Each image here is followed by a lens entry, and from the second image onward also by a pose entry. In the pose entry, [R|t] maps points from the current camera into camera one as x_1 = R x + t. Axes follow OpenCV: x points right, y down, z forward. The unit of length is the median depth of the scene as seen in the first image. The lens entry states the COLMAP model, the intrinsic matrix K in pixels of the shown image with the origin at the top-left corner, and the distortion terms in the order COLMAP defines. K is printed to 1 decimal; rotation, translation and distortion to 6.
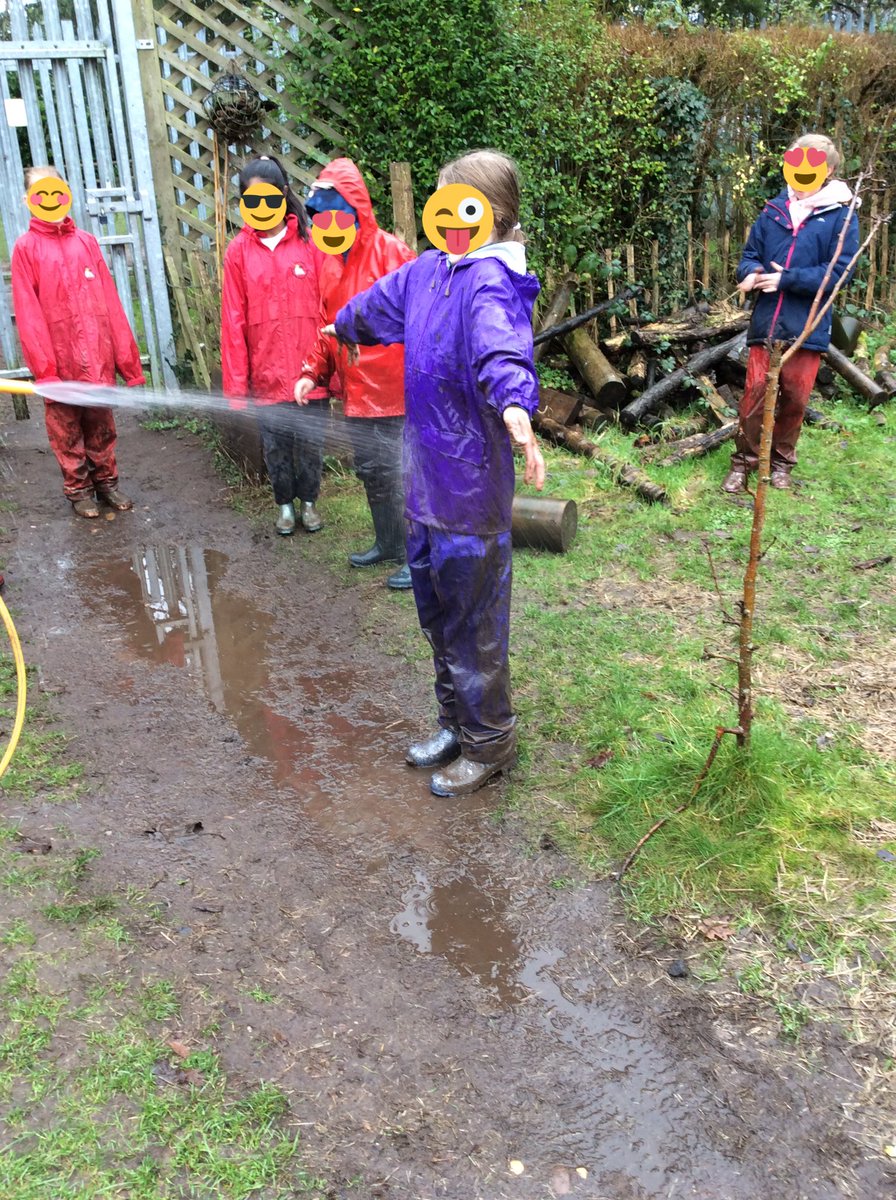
lens RADIAL K [[1097.0, 0, 448.0], [0, 1097.0, 600.0], [0, 0, 1]] dist [0.056059, -0.120896]
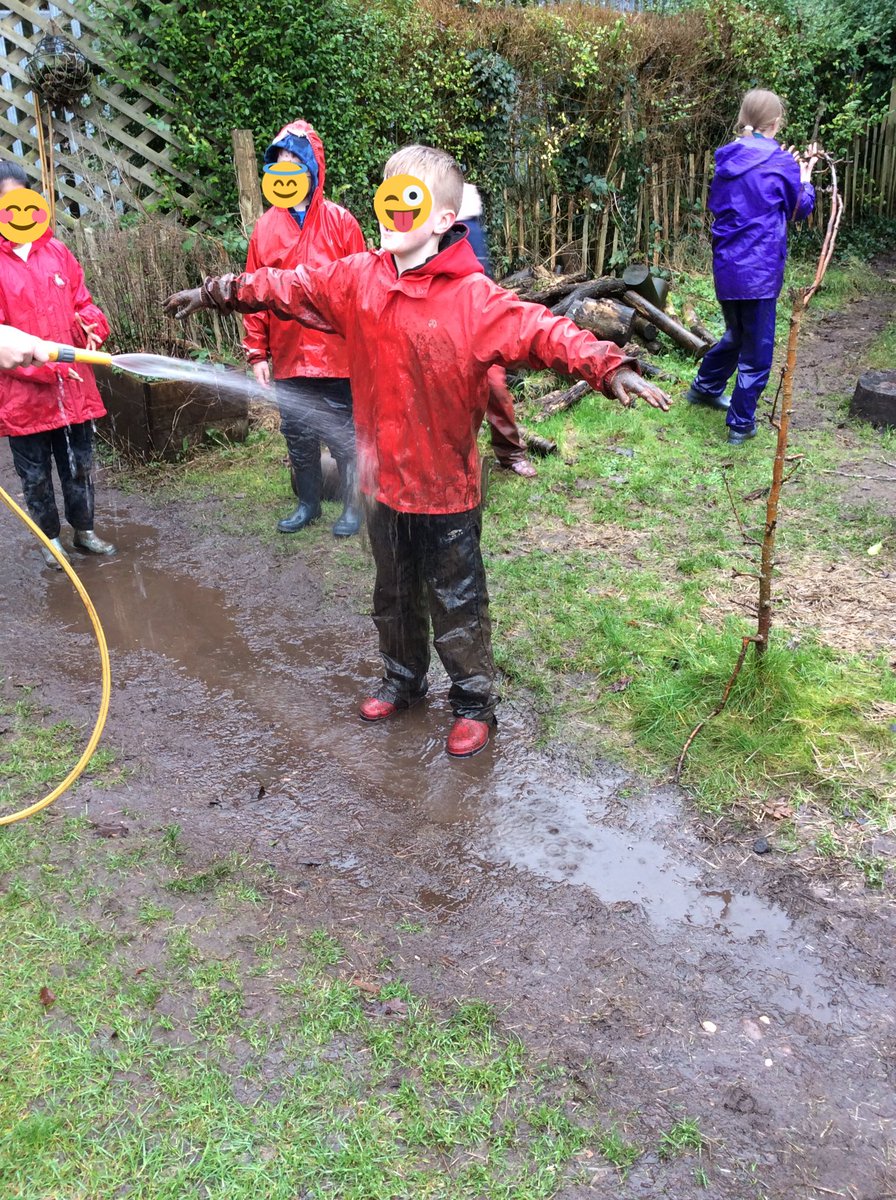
lens RADIAL K [[1097.0, 0, 448.0], [0, 1097.0, 600.0], [0, 0, 1]] dist [0.056059, -0.120896]
pose [[0.966244, -0.093208, 0.240178, -0.138850], [0.087947, 0.995593, 0.032553, 0.006483], [-0.242154, -0.010331, 0.970183, -0.008002]]
